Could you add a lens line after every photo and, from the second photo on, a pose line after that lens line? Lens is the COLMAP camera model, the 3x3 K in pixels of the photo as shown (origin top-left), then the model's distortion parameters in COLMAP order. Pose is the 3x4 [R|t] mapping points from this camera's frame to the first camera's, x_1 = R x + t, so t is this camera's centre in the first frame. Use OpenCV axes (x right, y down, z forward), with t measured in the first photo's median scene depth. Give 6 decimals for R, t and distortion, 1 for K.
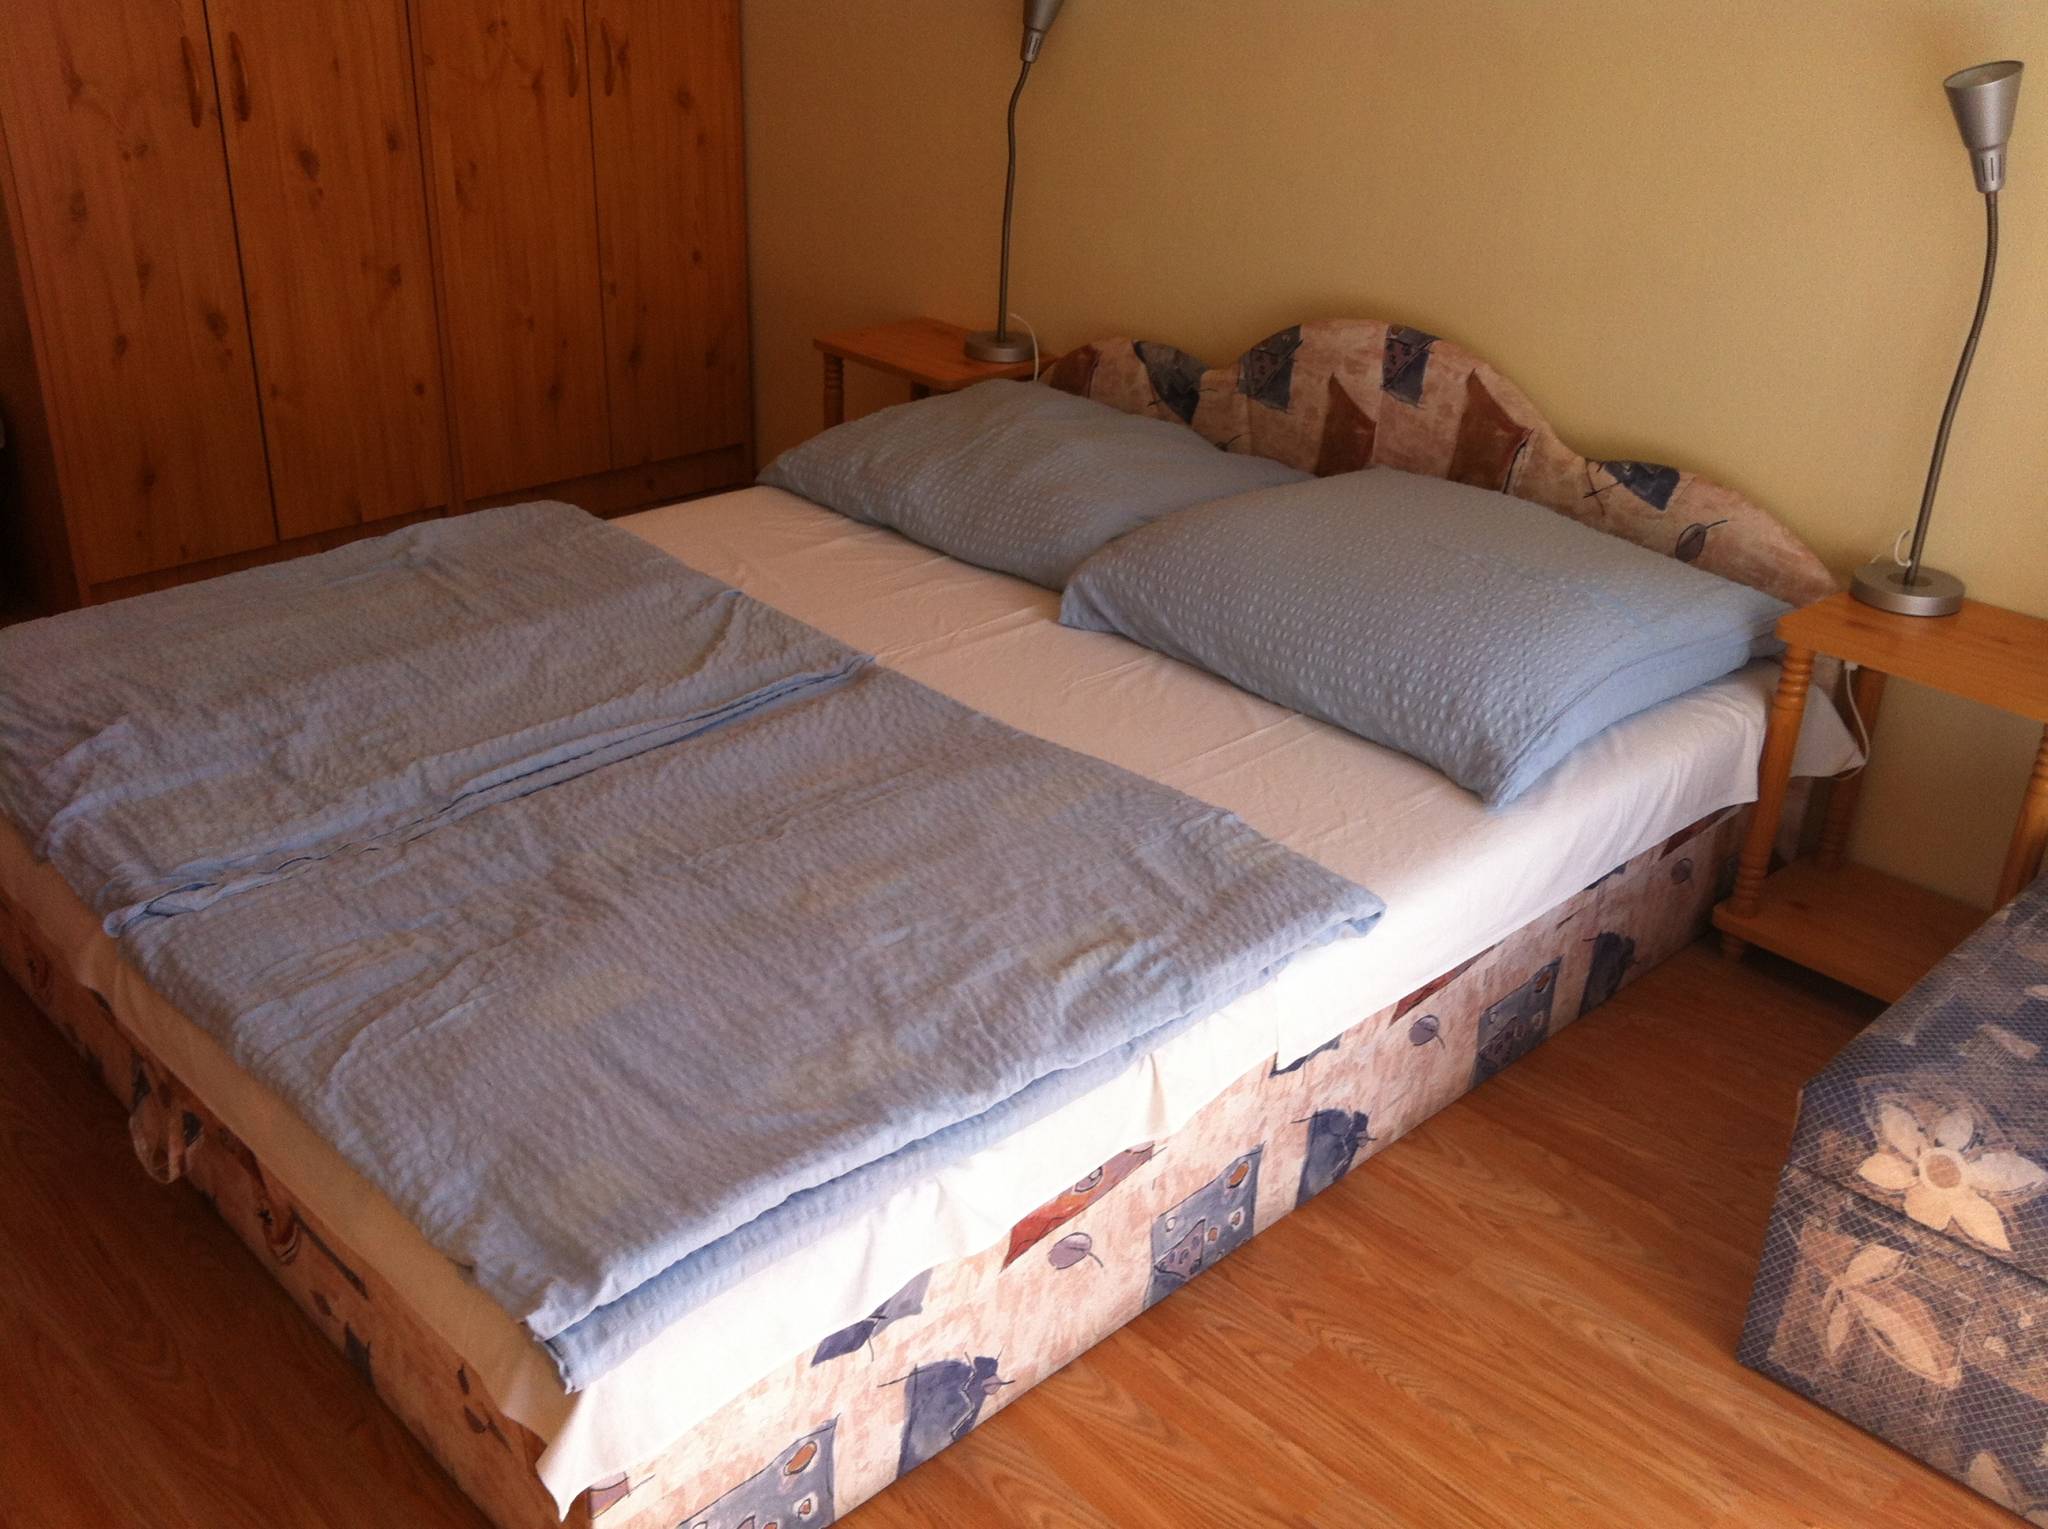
lens RADIAL K [[1876.2, 0, 960.4], [0, 1876.2, 757.4], [0, 0, 1]] dist [0.107736, -0.307861]
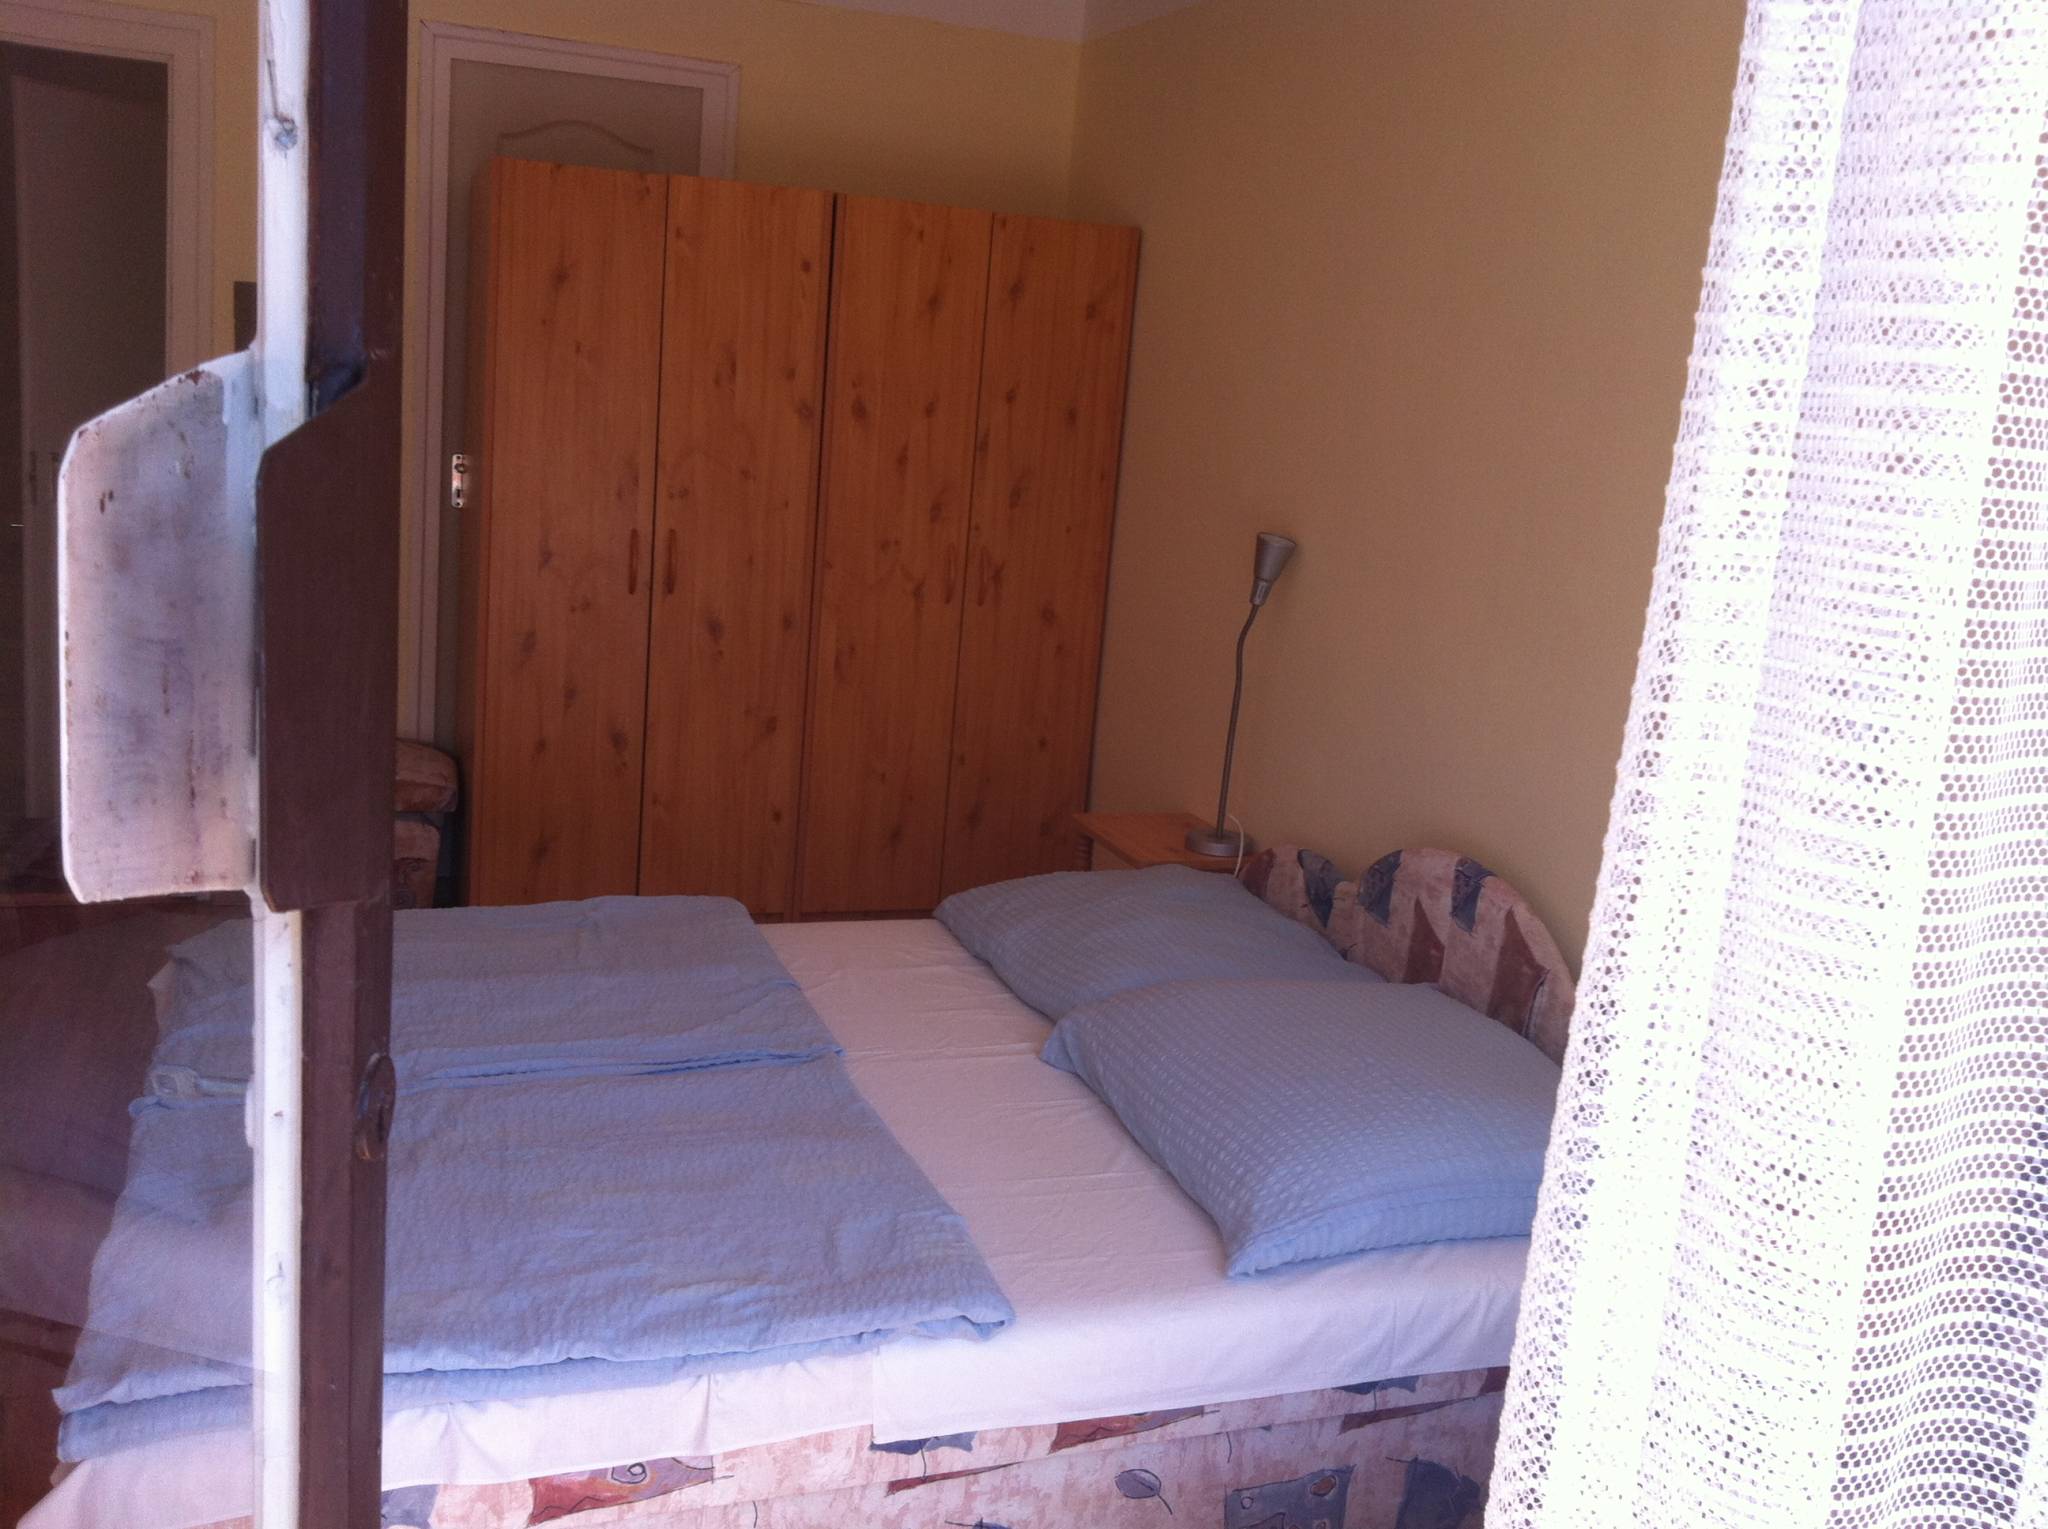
lens RADIAL K [[1875.1, 0, 1054.6], [0, 1875.1, 757.0], [0, 0, 1]] dist [0.055664, -0.167483]
pose [[0.917716, 0.117530, -0.379452, 0.396634], [-0.216817, 0.948595, -0.230562, 0.010766], [0.332848, 0.293862, 0.896023, -0.039428]]
